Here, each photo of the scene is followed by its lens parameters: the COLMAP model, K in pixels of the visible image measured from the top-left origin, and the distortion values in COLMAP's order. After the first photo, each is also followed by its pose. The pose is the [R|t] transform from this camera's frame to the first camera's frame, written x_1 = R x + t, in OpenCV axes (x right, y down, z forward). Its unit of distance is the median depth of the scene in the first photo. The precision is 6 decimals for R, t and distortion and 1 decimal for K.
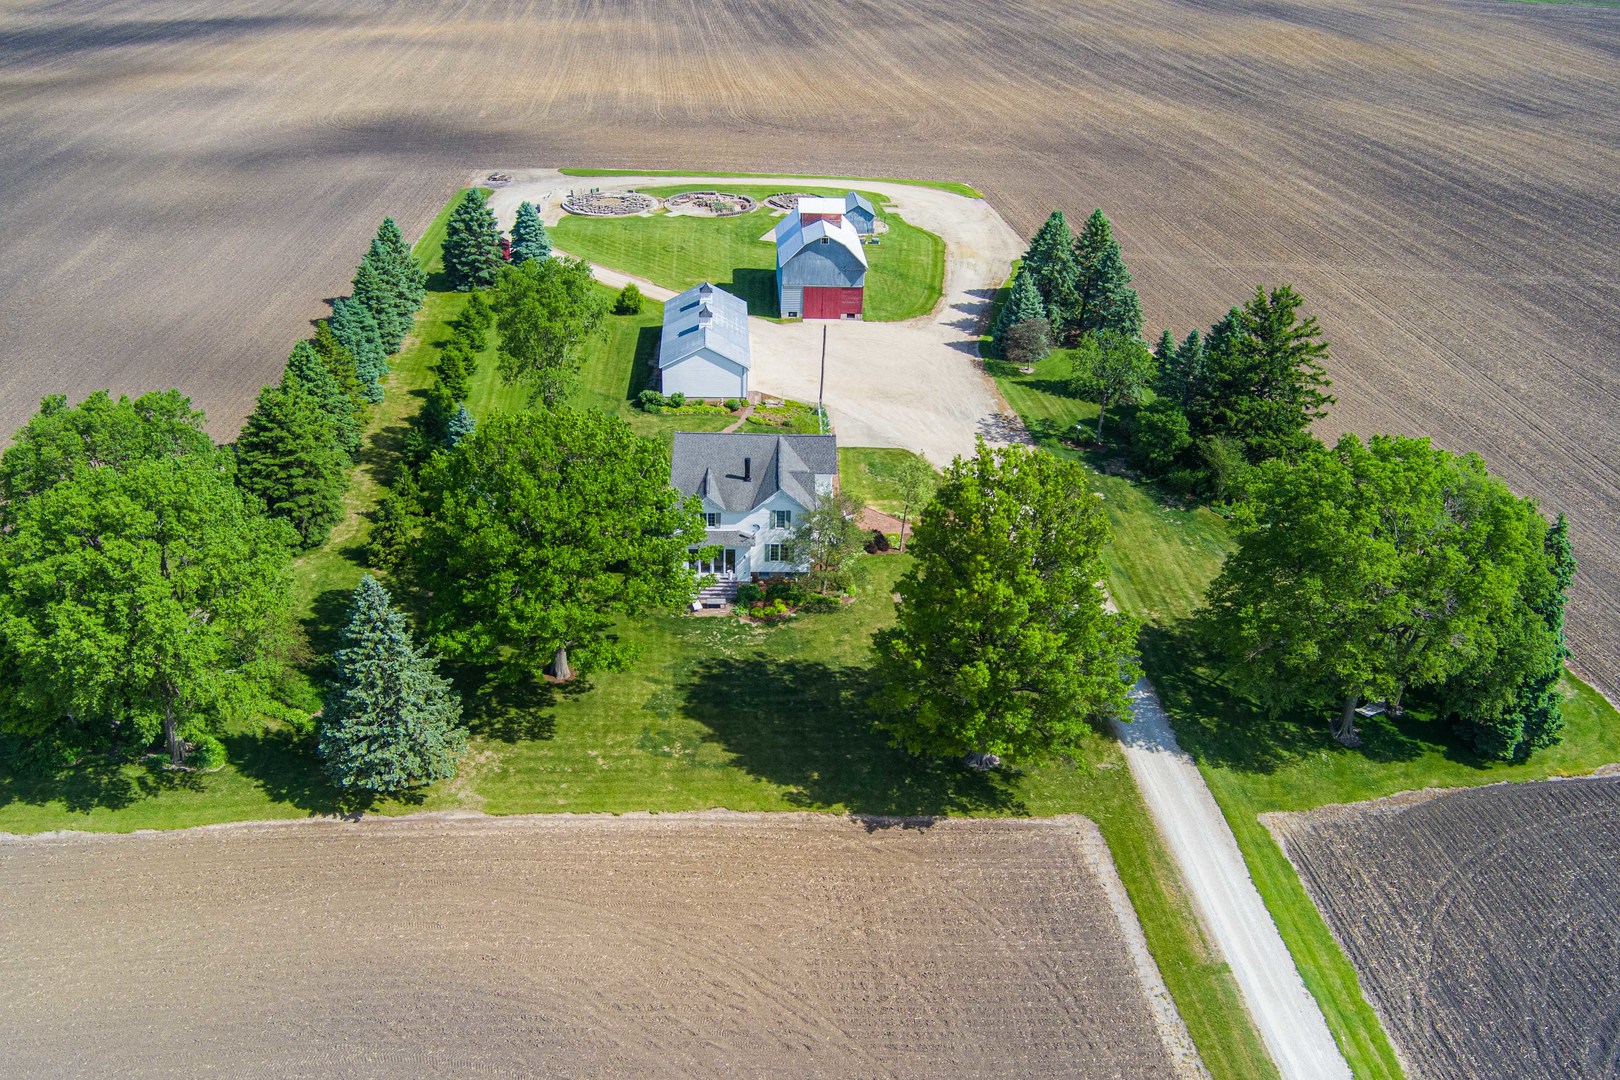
lens RADIAL K [[1310.3, 0, 810.0], [0, 1310.3, 540.0], [0, 0, 1]] dist [-0.074418, 0.012968]
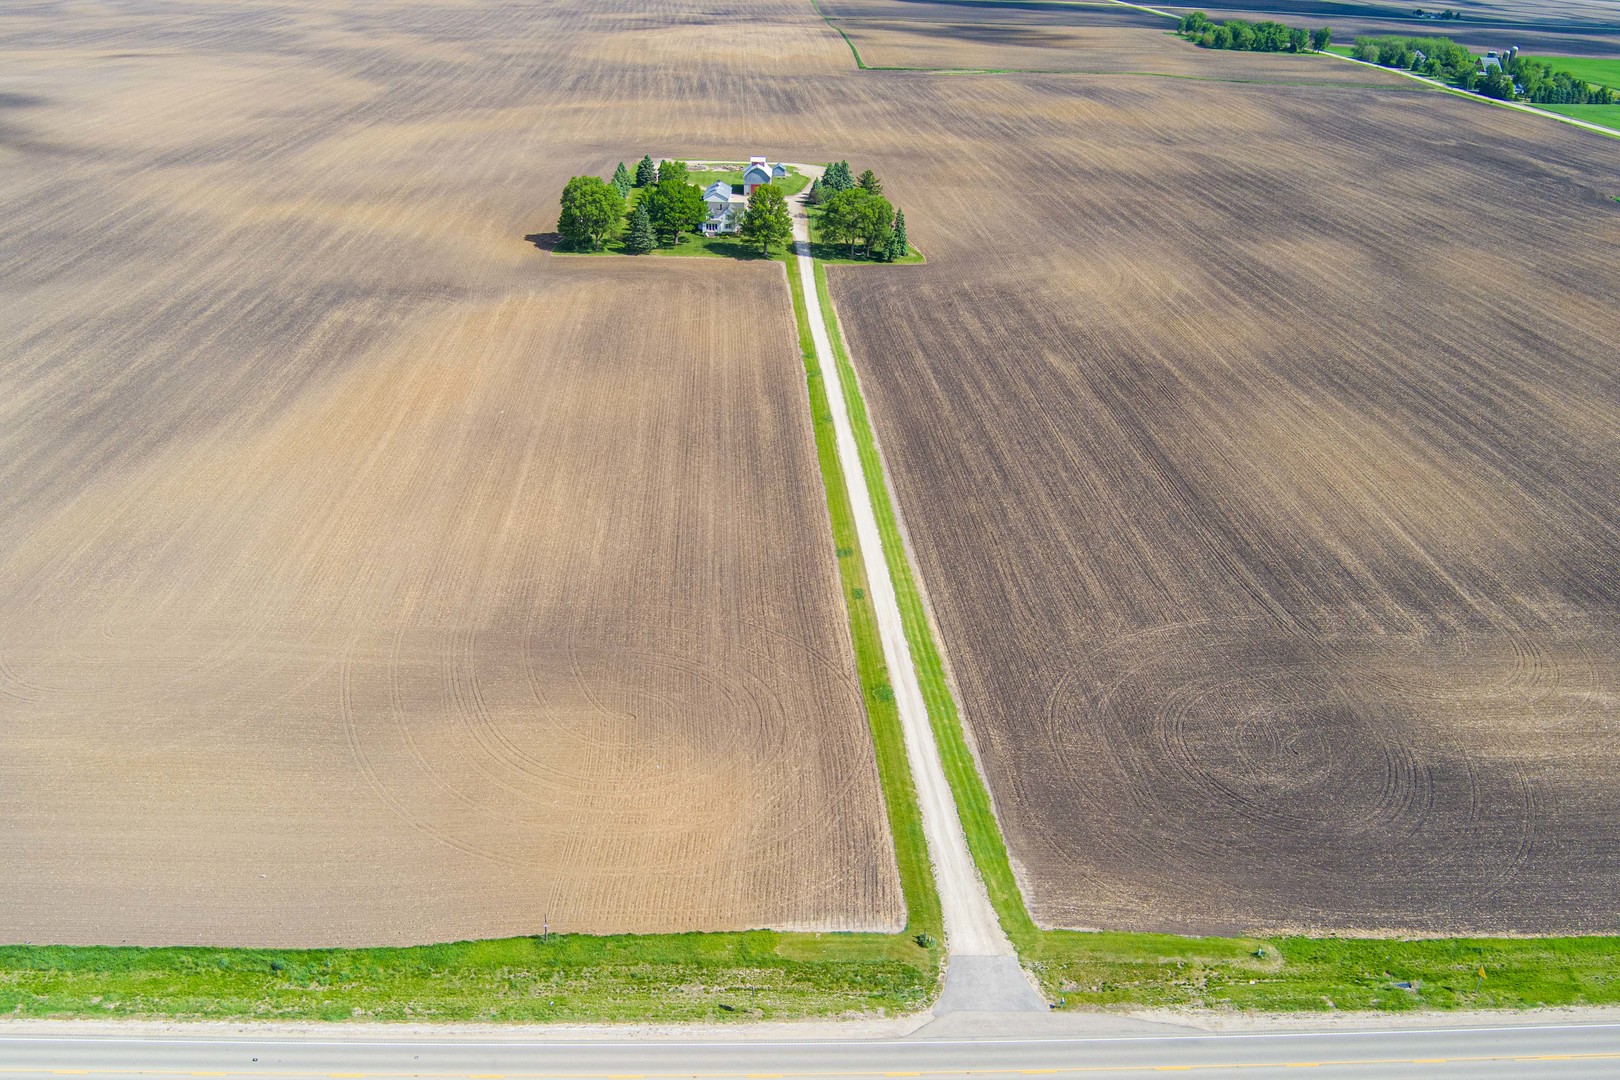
lens RADIAL K [[1310.3, 0, 810.0], [0, 1310.3, 540.0], [0, 0, 1]] dist [-0.074418, 0.012968]
pose [[0.998038, 0.016583, -0.060376, 0.503217], [-0.019811, 0.998384, -0.053267, 1.220561], [0.059395, 0.054359, 0.996753, -3.065908]]
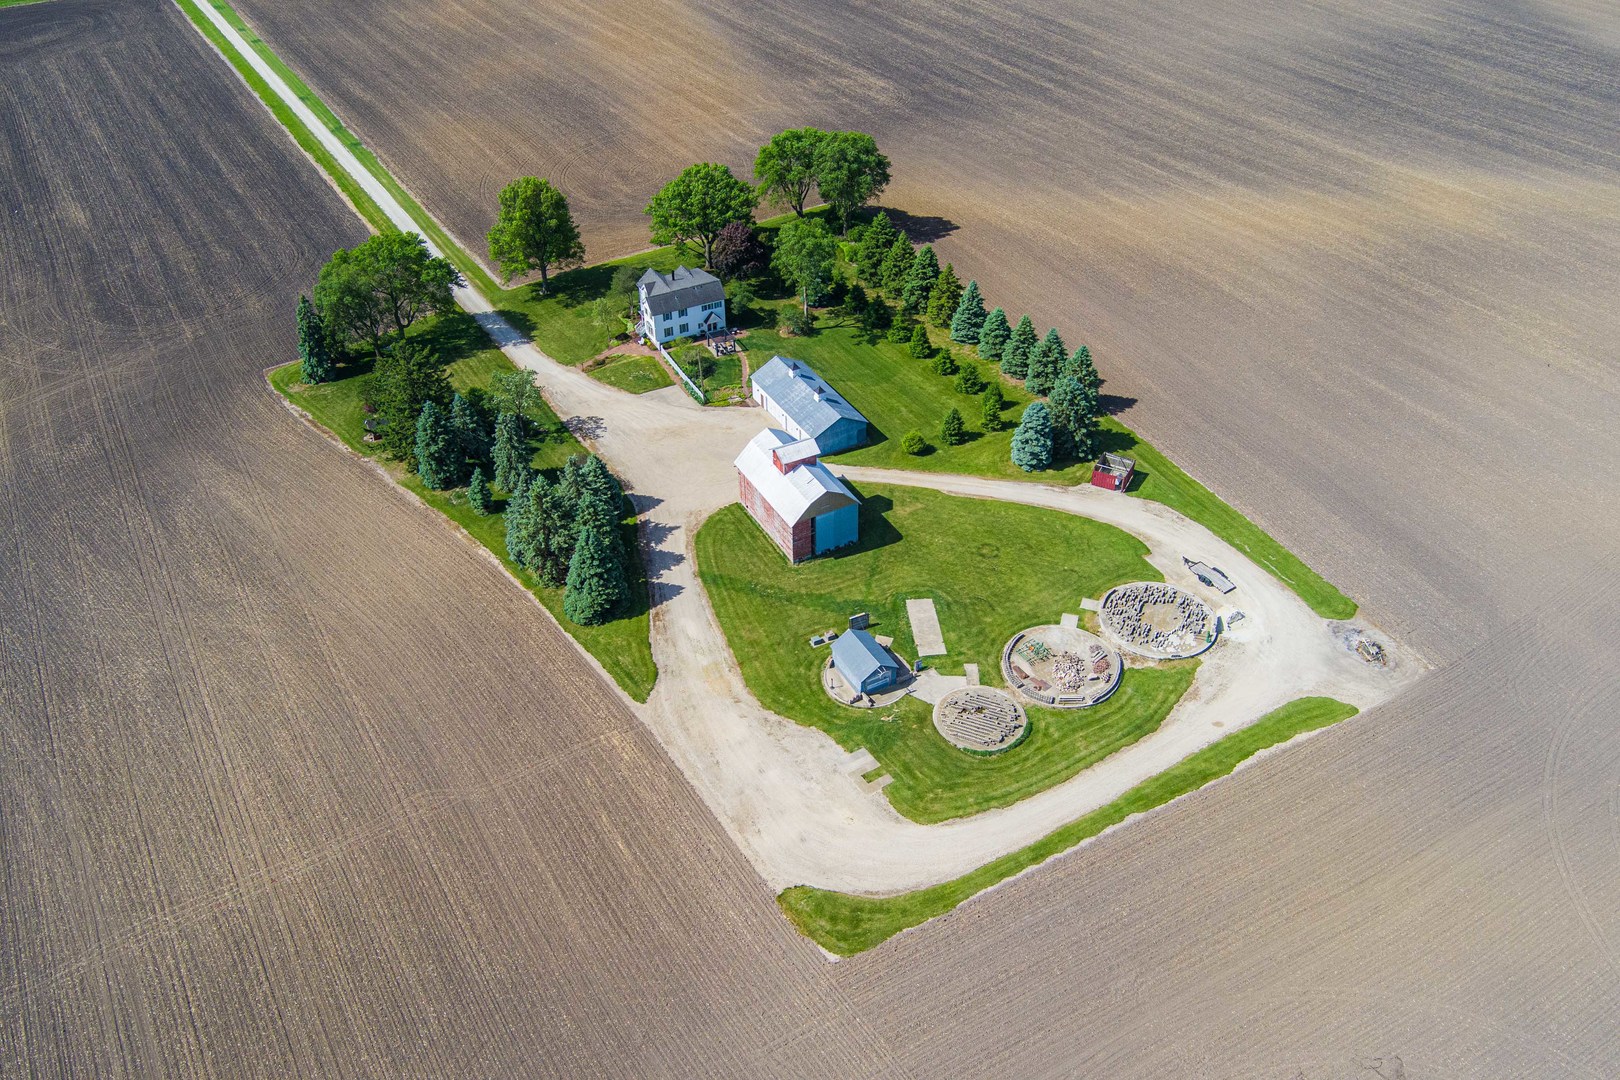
lens RADIAL K [[1310.3, 0, 810.0], [0, 1310.3, 540.0], [0, 0, 1]] dist [-0.074418, 0.012968]
pose [[-0.908280, 0.239446, -0.343066, 0.584585], [-0.215406, 0.435315, 0.874129, -1.774866], [0.358648, 0.867852, -0.343810, 2.176529]]
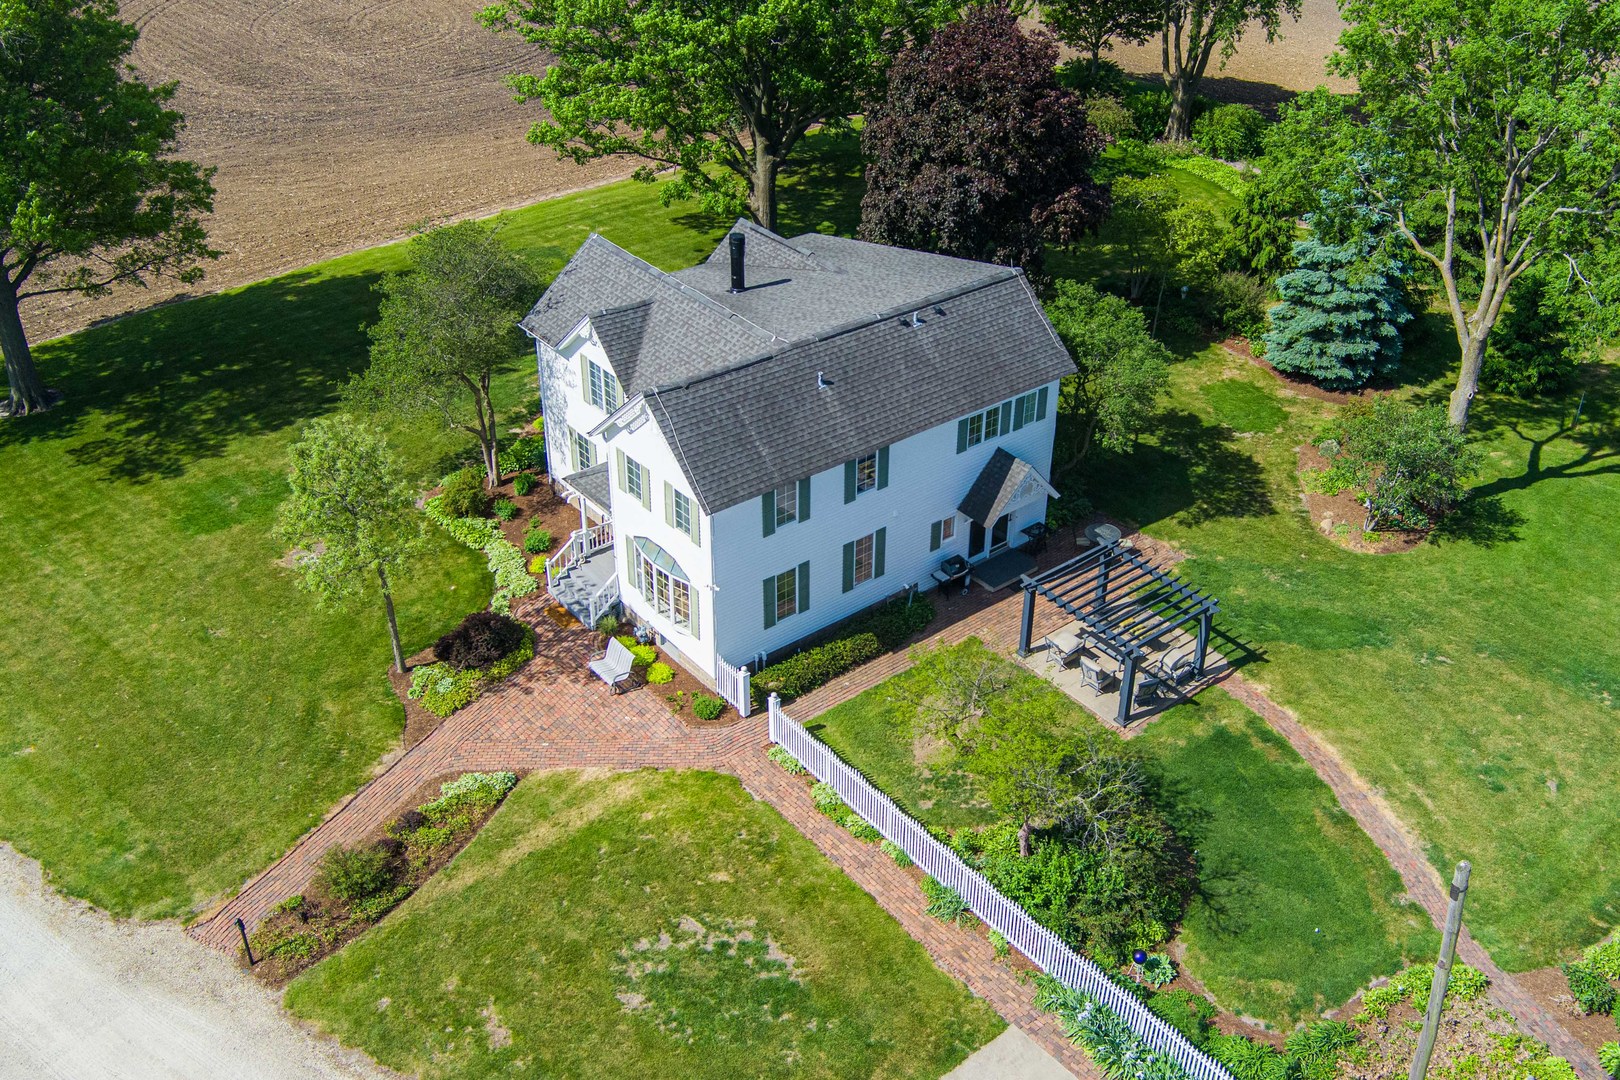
lens RADIAL K [[1495.7, 0, 927.5], [0, 1495.7, 532.4], [0, 0, 1]] dist [-0.064764, 0.002288]
pose [[-0.763945, 0.288815, -0.577039, 0.184737], [-0.373561, 0.531212, 0.760438, -0.361567], [0.526156, 0.796492, -0.297927, 1.209810]]
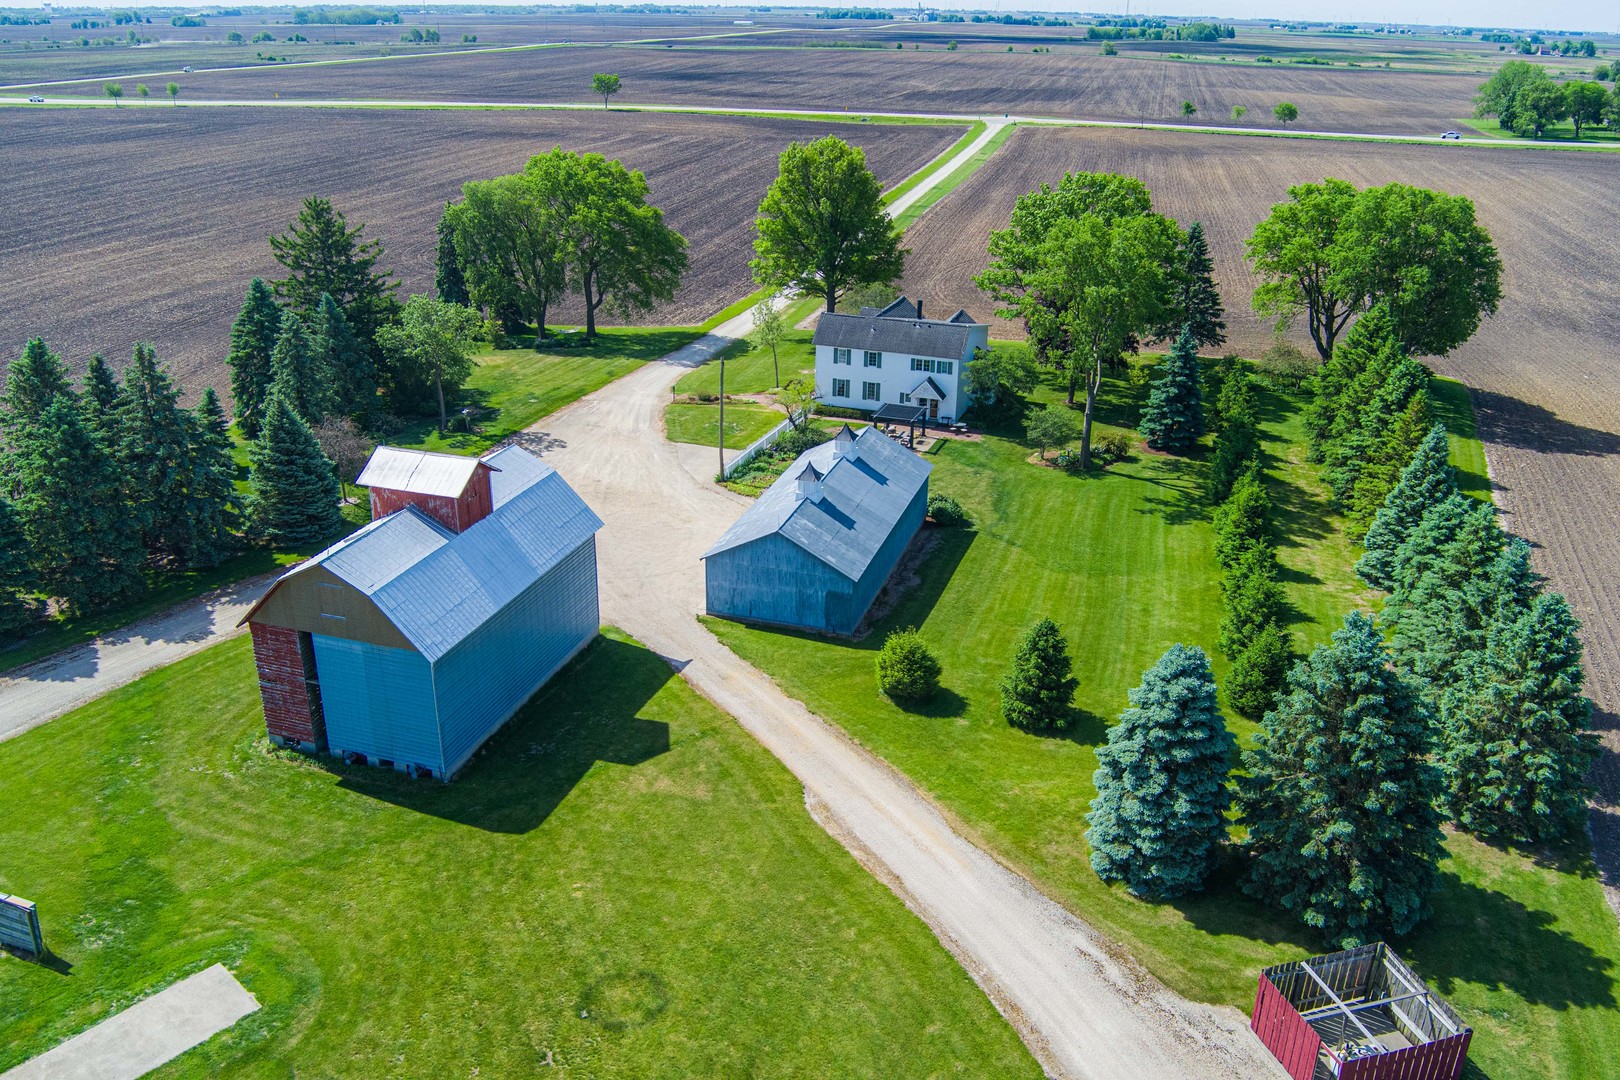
lens RADIAL K [[1310.3, 0, 810.0], [0, 1310.3, 540.0], [0, 0, 1]] dist [-0.074418, 0.012968]
pose [[-0.933916, -0.181049, 0.308256, -0.344701], [0.129749, 0.631814, 0.764183, -0.804874], [-0.333115, 0.753679, -0.566571, 1.814246]]
